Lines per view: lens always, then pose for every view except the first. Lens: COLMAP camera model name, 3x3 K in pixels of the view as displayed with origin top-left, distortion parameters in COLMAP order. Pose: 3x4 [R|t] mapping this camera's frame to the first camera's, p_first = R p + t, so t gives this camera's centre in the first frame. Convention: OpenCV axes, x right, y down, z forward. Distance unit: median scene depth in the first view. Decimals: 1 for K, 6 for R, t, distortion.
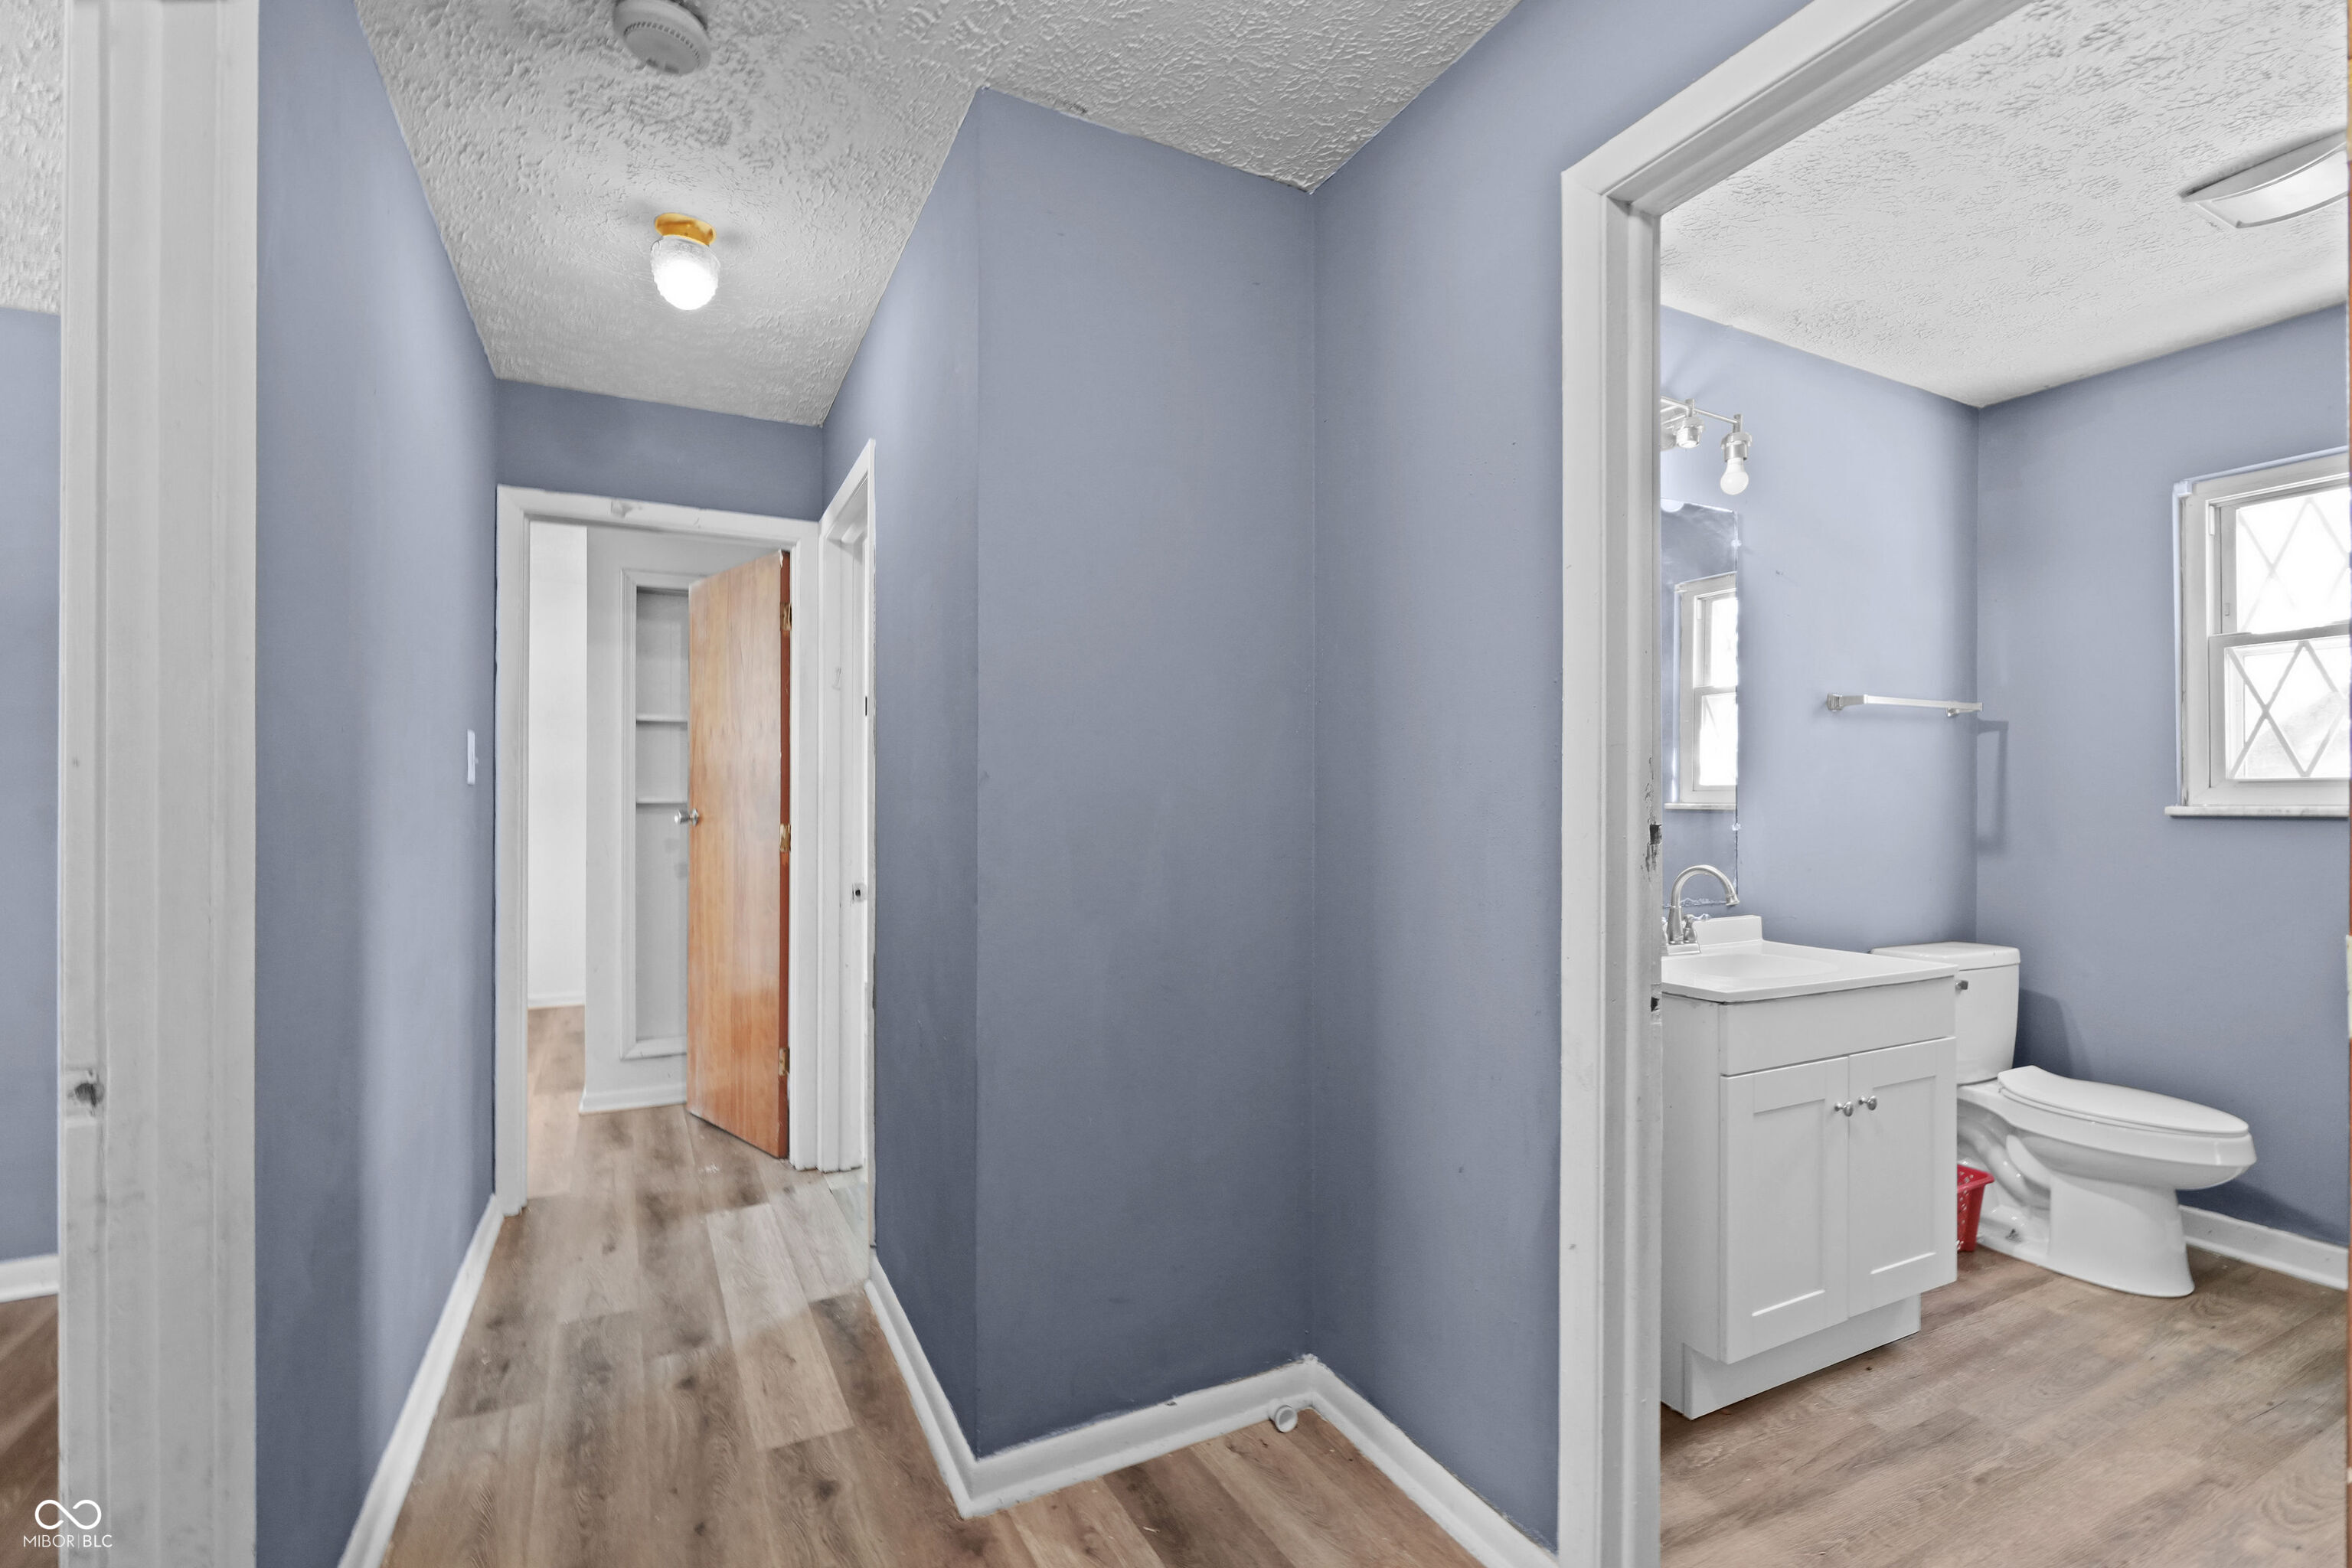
lens RADIAL K [[1013.1, 0, 1164.2], [0, 1013.1, 797.4], [0, 0, 1]] dist [-0.002996, -0.000899]
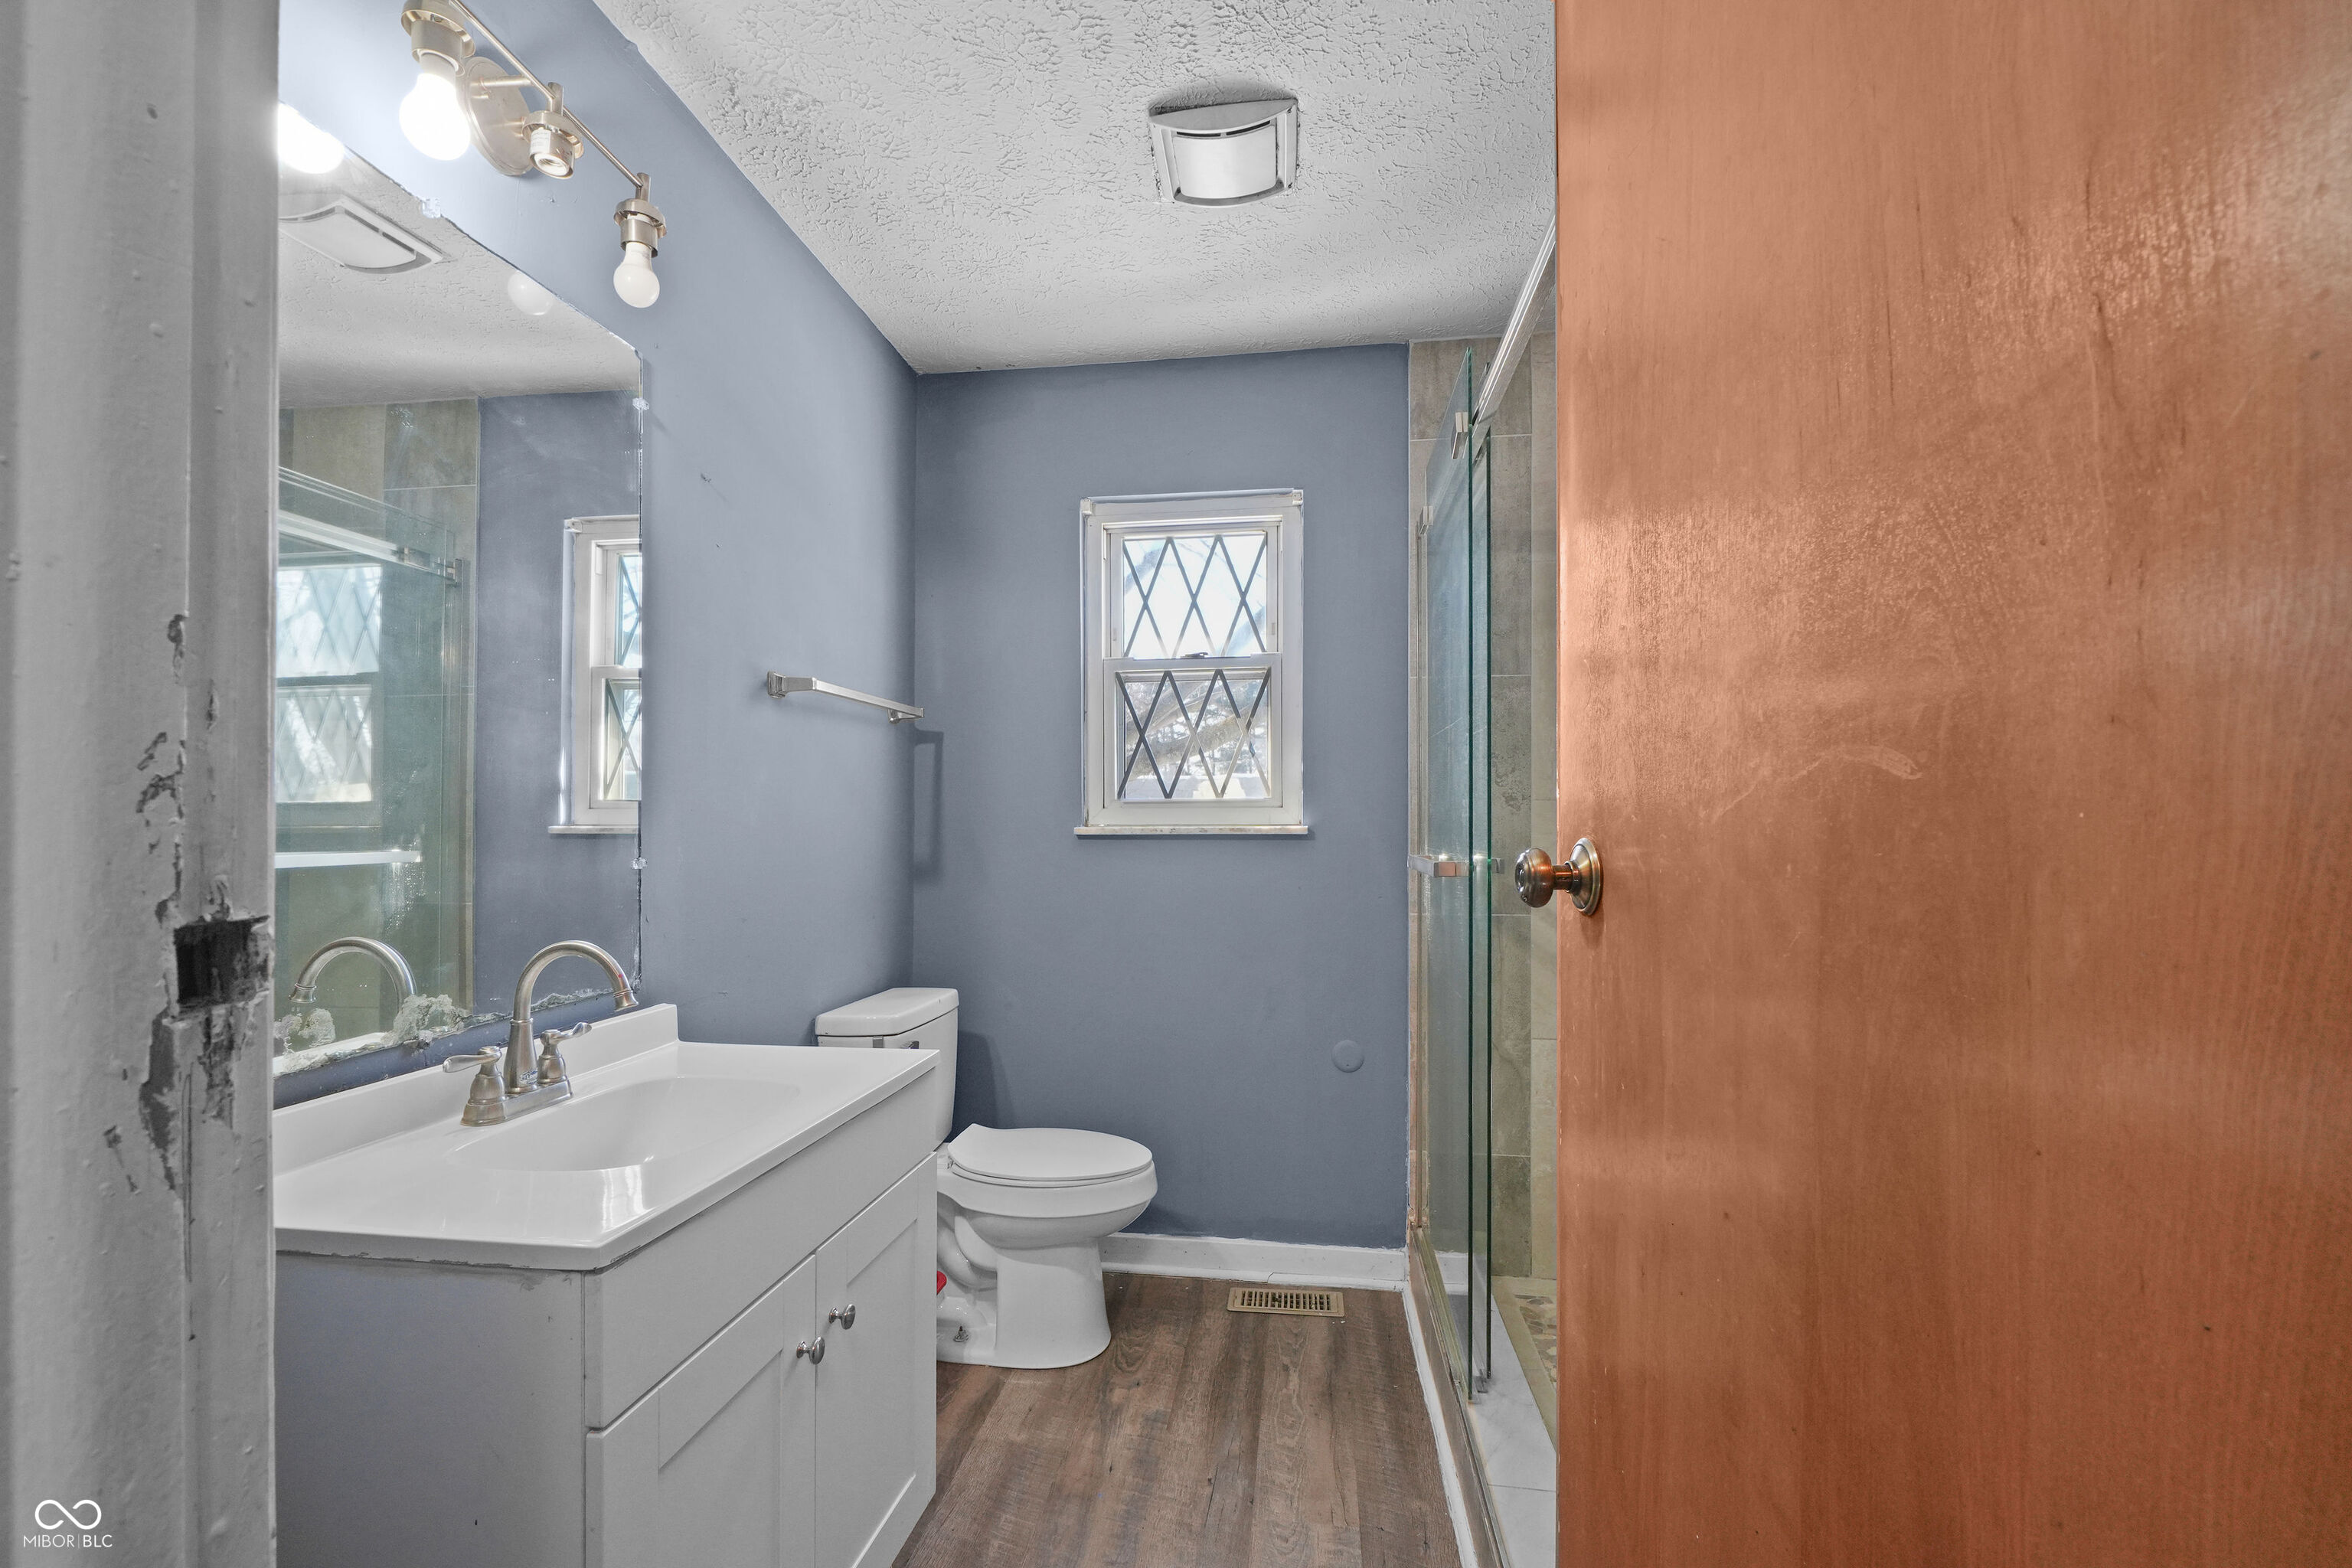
lens RADIAL K [[1044.3, 0, 1168.8], [0, 1044.3, 814.5], [0, 0, 1]] dist [-0.002530, -0.000432]
pose [[0.565134, 0.004652, 0.824986, 0.226294], [-0.001456, 0.999988, -0.004641, 0.001651], [-0.824998, 0.001421, 0.565134, 0.379903]]
